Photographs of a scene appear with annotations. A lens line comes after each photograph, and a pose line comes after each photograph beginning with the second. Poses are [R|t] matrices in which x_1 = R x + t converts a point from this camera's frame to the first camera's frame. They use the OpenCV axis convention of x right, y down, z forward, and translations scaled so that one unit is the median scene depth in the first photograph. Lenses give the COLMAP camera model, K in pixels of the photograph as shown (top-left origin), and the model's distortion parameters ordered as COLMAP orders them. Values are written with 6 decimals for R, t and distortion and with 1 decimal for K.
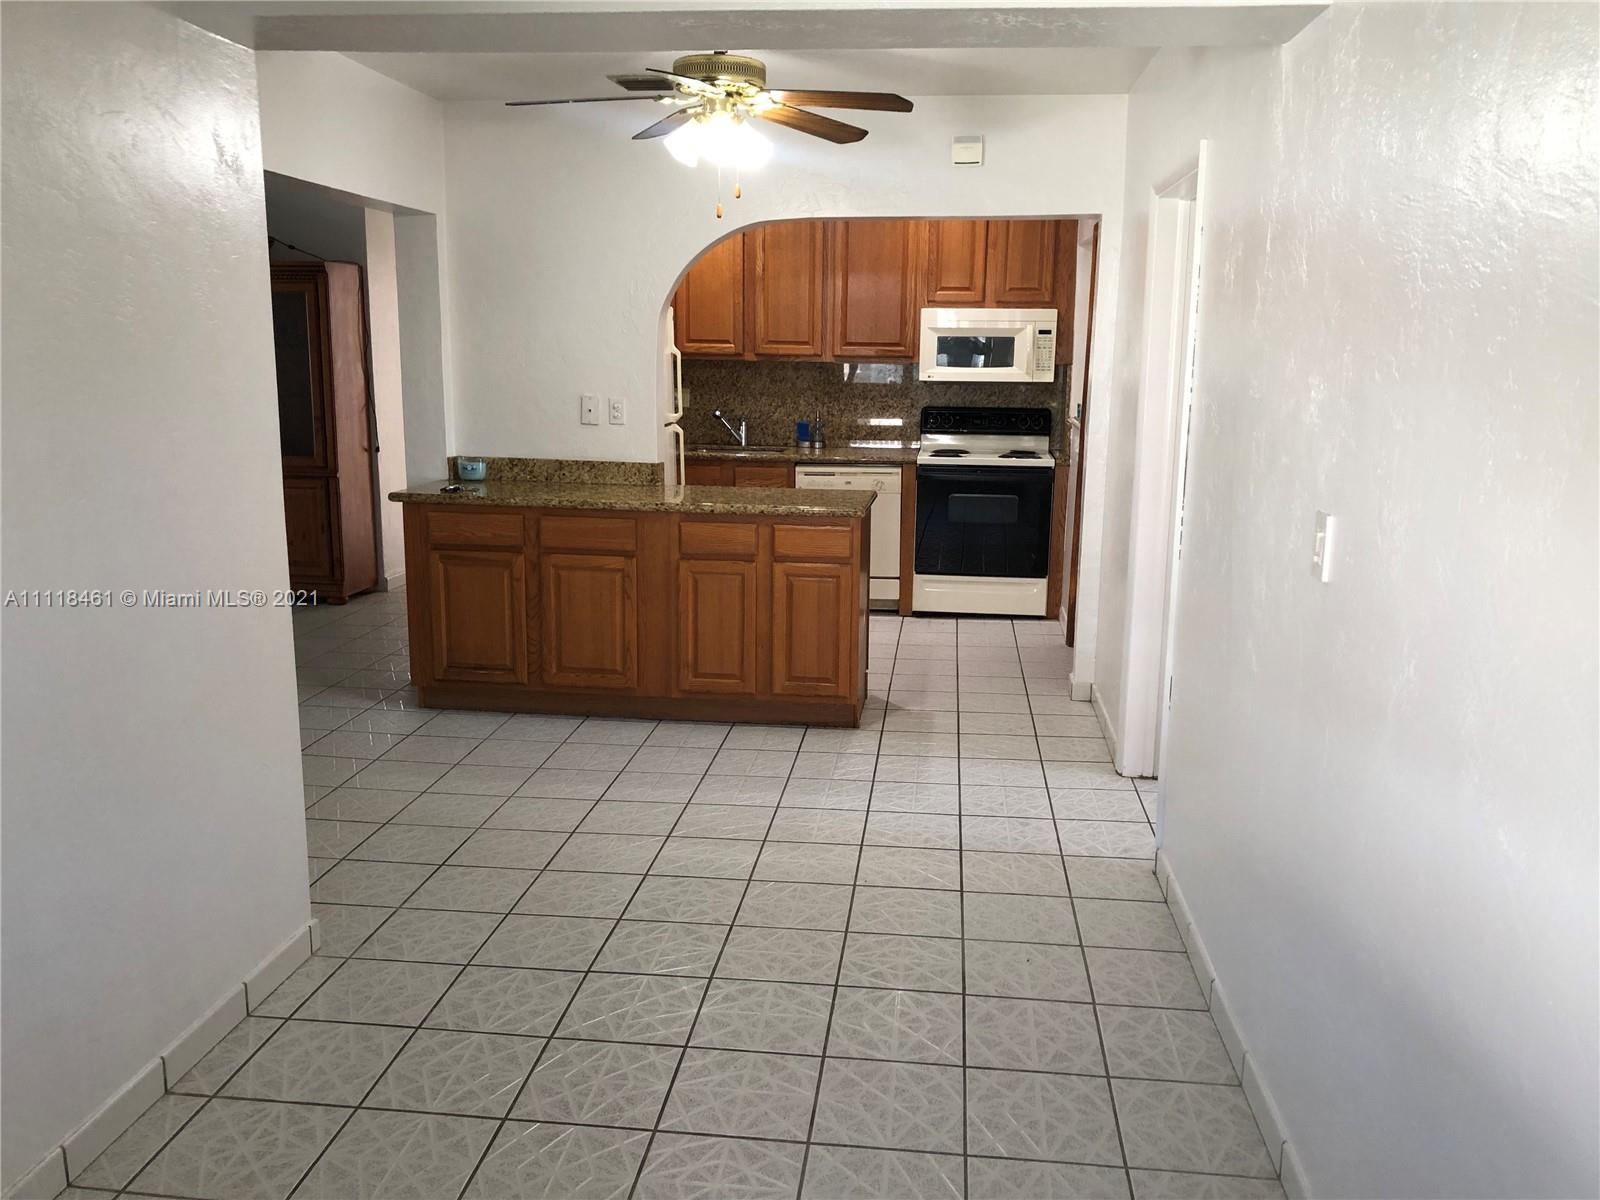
lens RADIAL K [[1294.8, 0, 802.8], [0, 1294.8, 580.1], [0, 0, 1]] dist [0.103720, -0.176501]
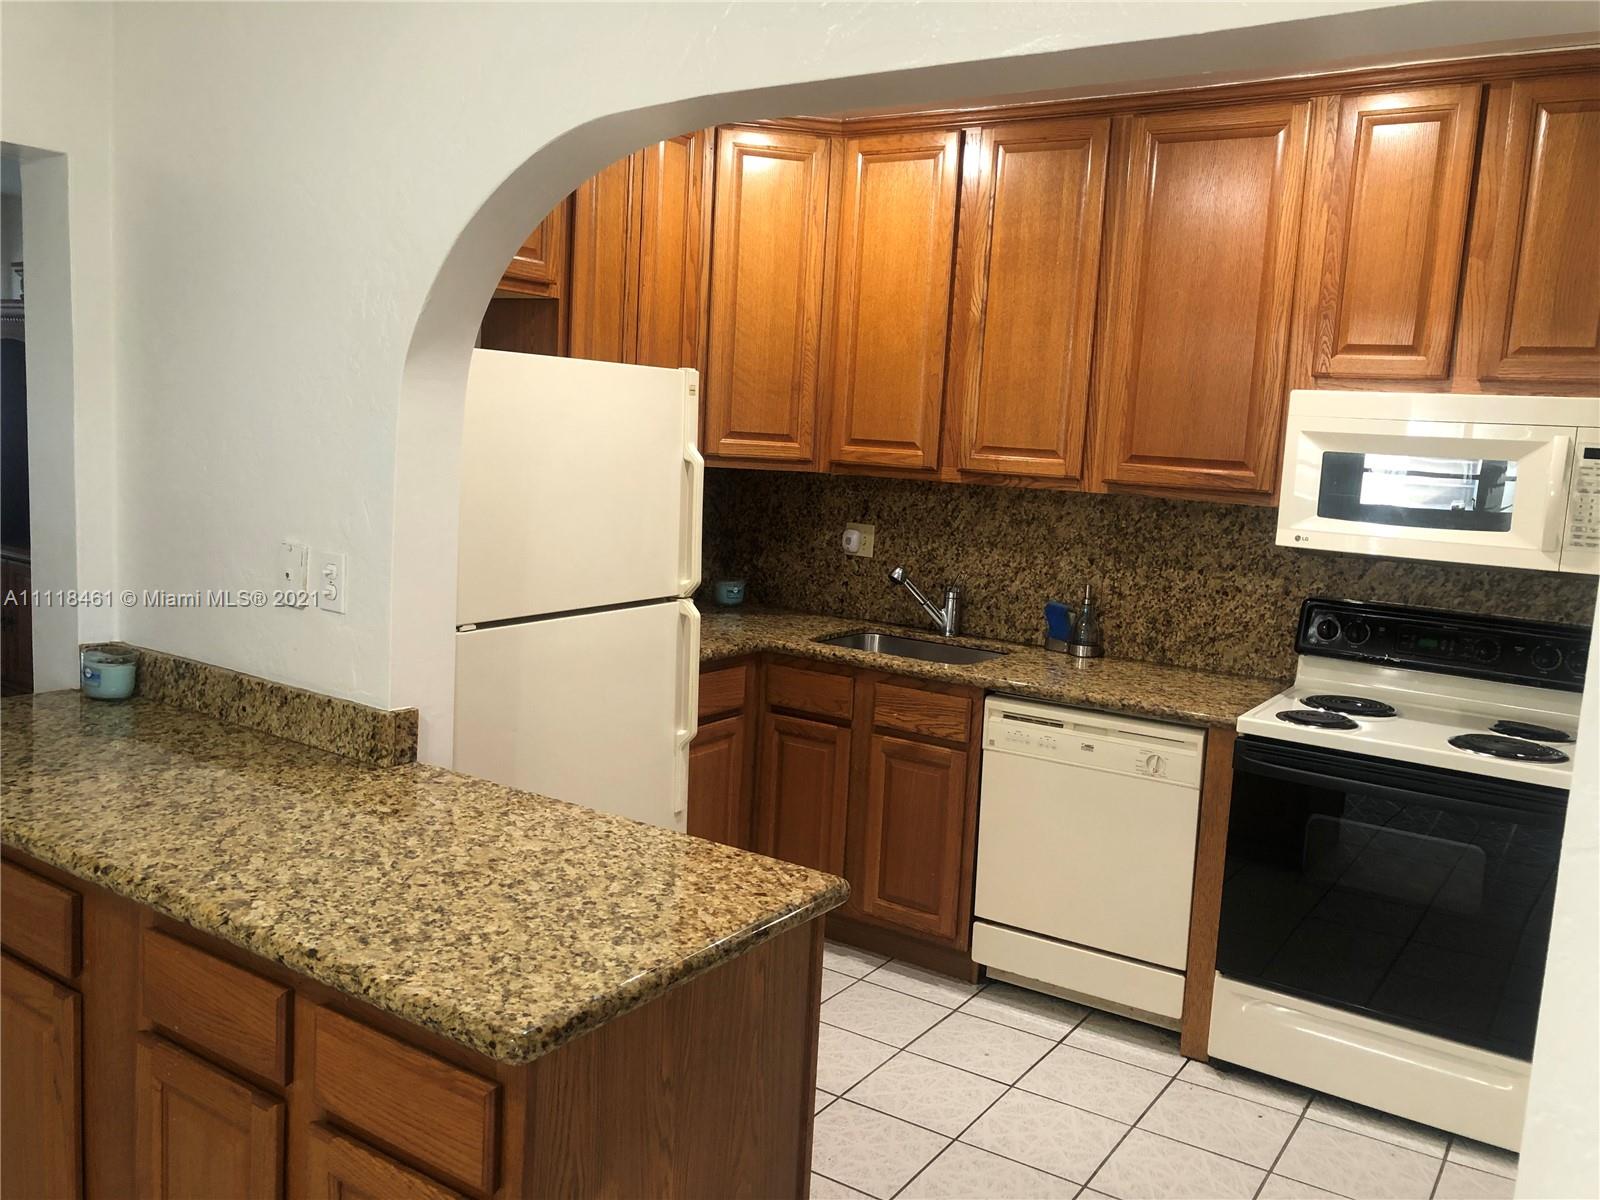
lens RADIAL K [[1294.8, 0, 802.8], [0, 1294.8, 580.1], [0, 0, 1]] dist [0.103720, -0.176501]
pose [[0.889813, 0.089386, -0.447485, 0.148581], [-0.123779, 0.991141, -0.048149, -0.099045], [0.439217, 0.098233, 0.892994, 0.519624]]
